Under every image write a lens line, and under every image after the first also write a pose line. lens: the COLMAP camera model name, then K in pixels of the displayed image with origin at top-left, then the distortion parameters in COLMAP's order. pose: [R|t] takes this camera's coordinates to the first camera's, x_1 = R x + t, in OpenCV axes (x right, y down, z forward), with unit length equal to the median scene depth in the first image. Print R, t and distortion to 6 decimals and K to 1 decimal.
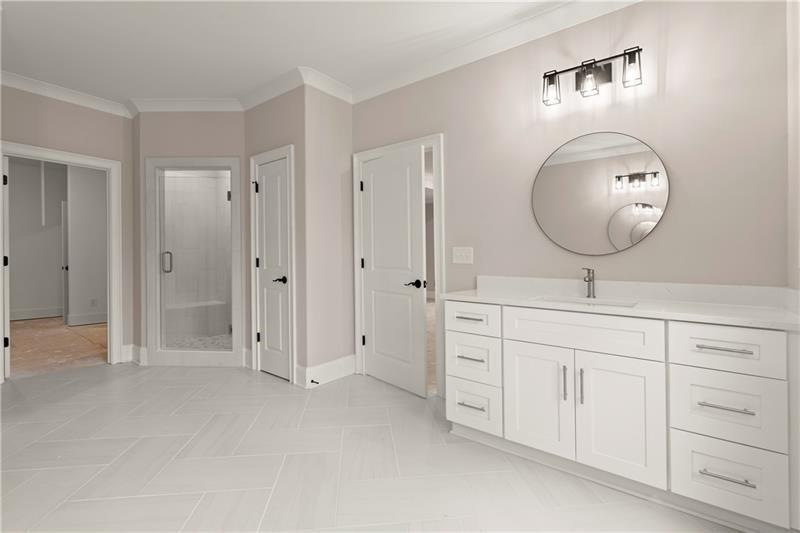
lens RADIAL K [[356.6, 0, 403.9], [0, 356.6, 262.9], [0, 0, 1]] dist [-0.002918, -0.000718]
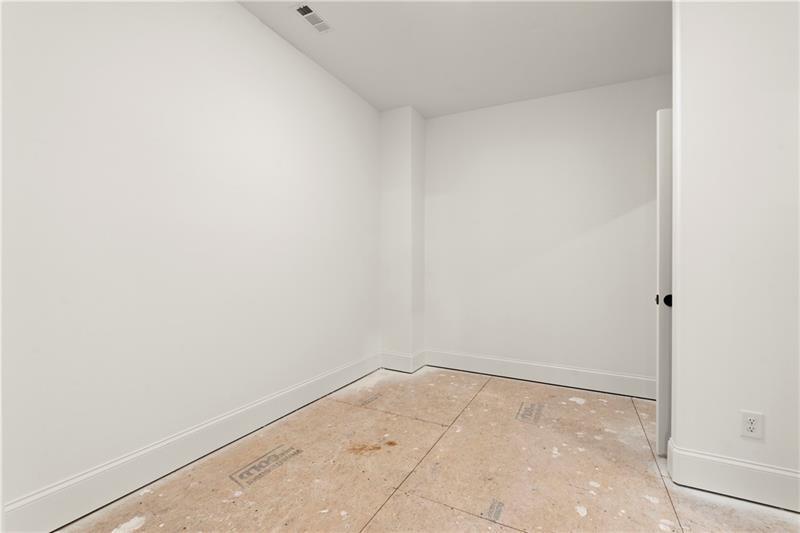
lens RADIAL K [[356.6, 0, 403.9], [0, 356.6, 262.9], [0, 0, 1]] dist [-0.002918, -0.000718]
pose [[0.162437, -0.006287, -0.986699, -0.670947], [-0.017452, 0.999805, -0.009244, -0.012560], [0.986565, 0.018721, 0.162296, 0.712814]]
